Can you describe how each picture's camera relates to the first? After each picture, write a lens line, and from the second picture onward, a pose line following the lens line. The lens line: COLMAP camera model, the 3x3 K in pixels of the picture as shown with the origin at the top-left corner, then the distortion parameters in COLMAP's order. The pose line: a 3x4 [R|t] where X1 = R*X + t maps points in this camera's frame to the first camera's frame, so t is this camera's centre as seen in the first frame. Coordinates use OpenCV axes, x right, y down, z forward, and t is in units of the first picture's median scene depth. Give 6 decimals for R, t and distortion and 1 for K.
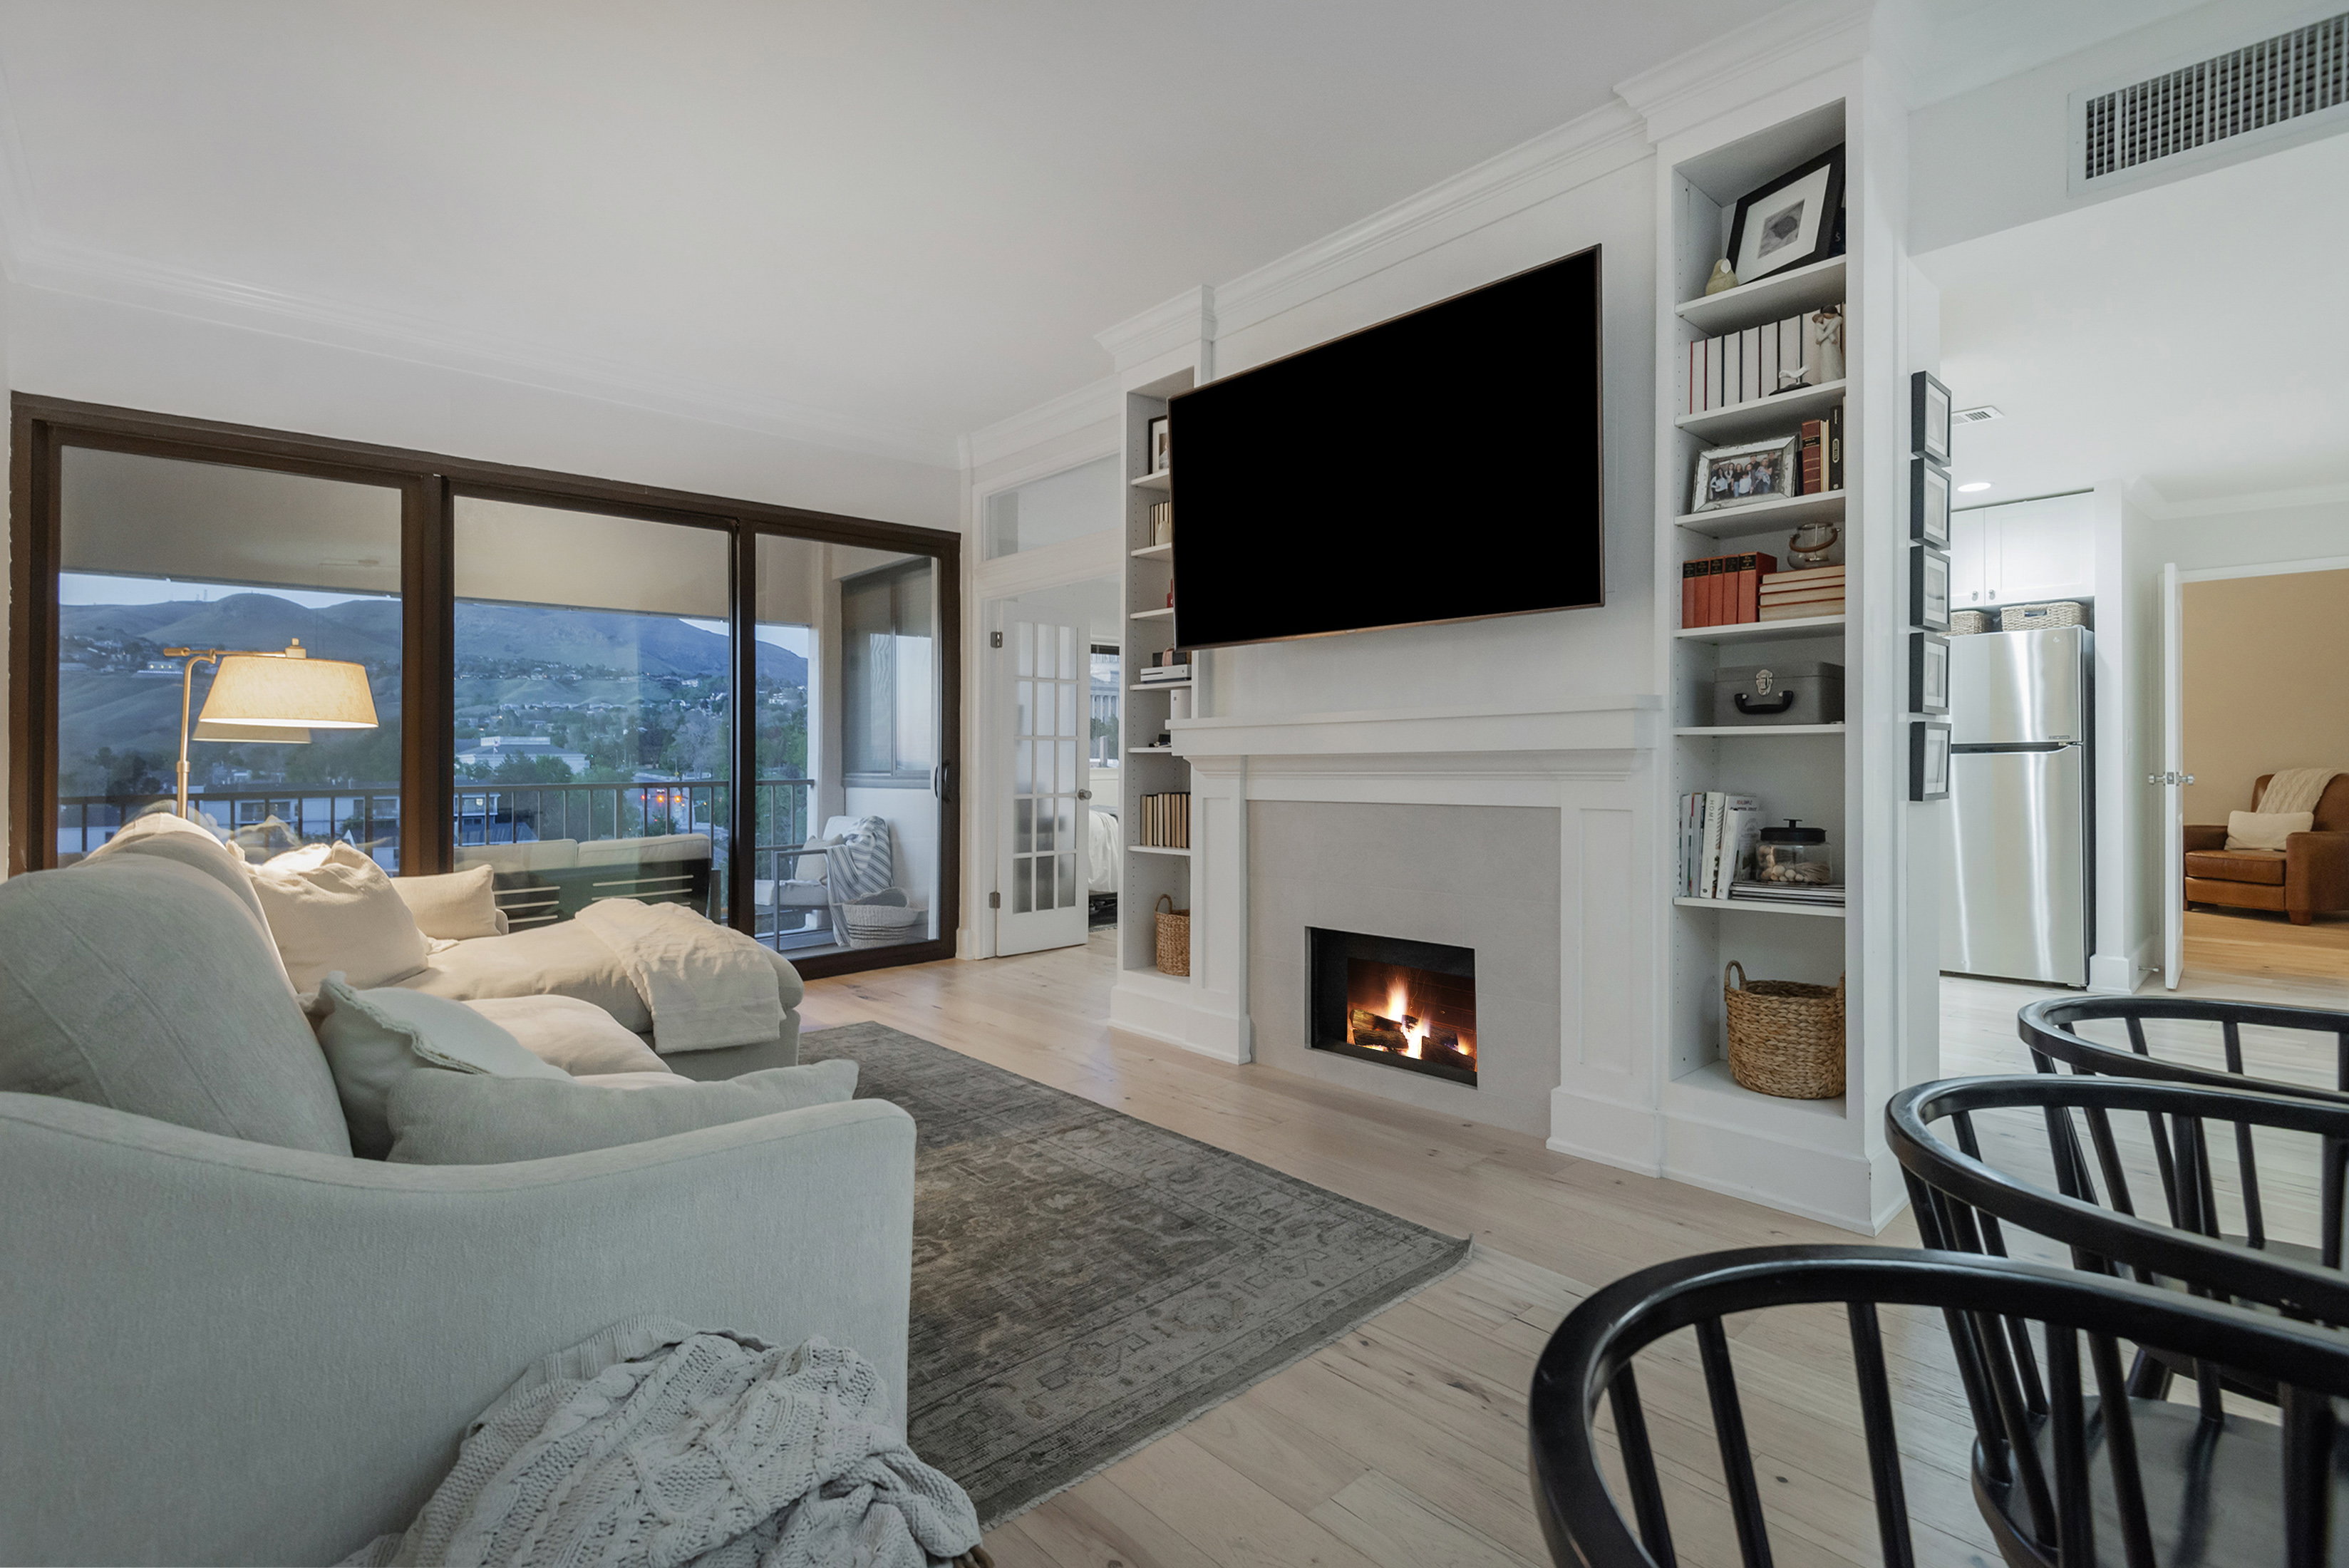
lens RADIAL K [[1078.2, 0, 1223.1], [0, 1078.2, 764.0], [0, 0, 1]] dist [0.005026, -0.000537]
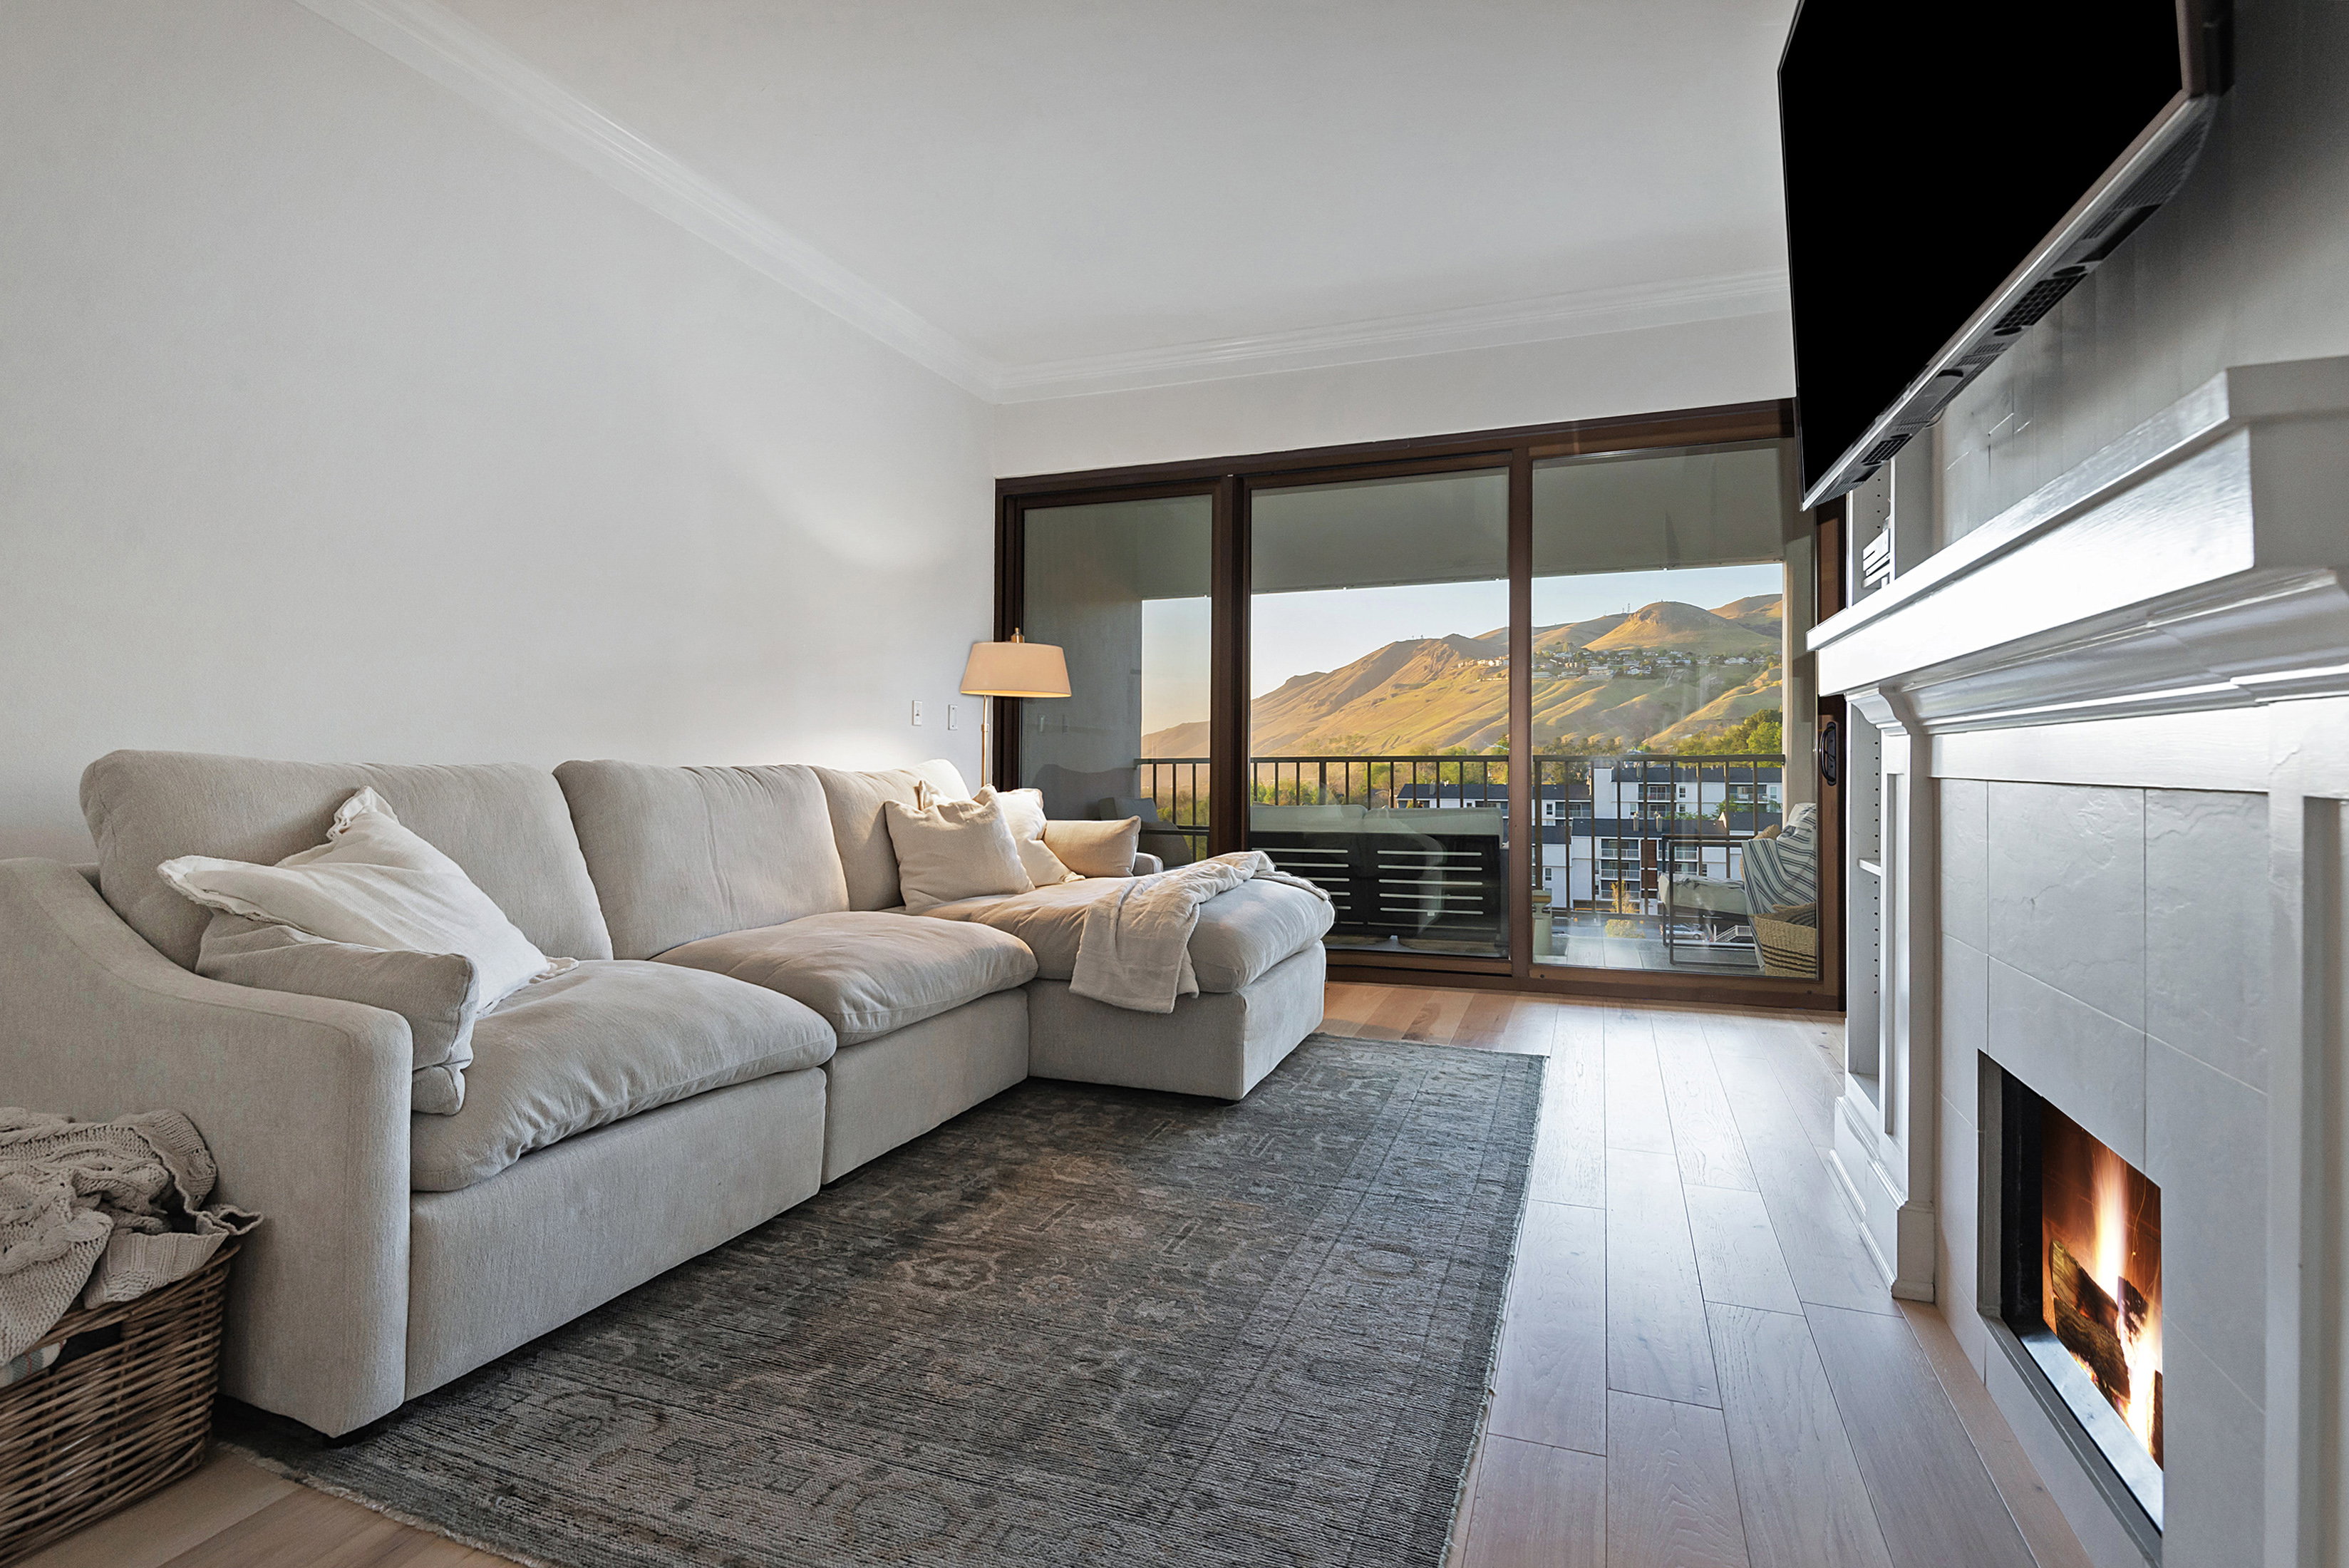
lens RADIAL K [[1172.3, 0, 1189.3], [0, 1172.3, 767.4], [0, 0, 1]] dist [0.031094, -0.020823]
pose [[0.427502, 0.013695, -0.903911, 0.526458], [-0.005129, 0.999906, 0.012723, 0.029377], [0.904000, -0.000803, 0.427532, 0.633348]]
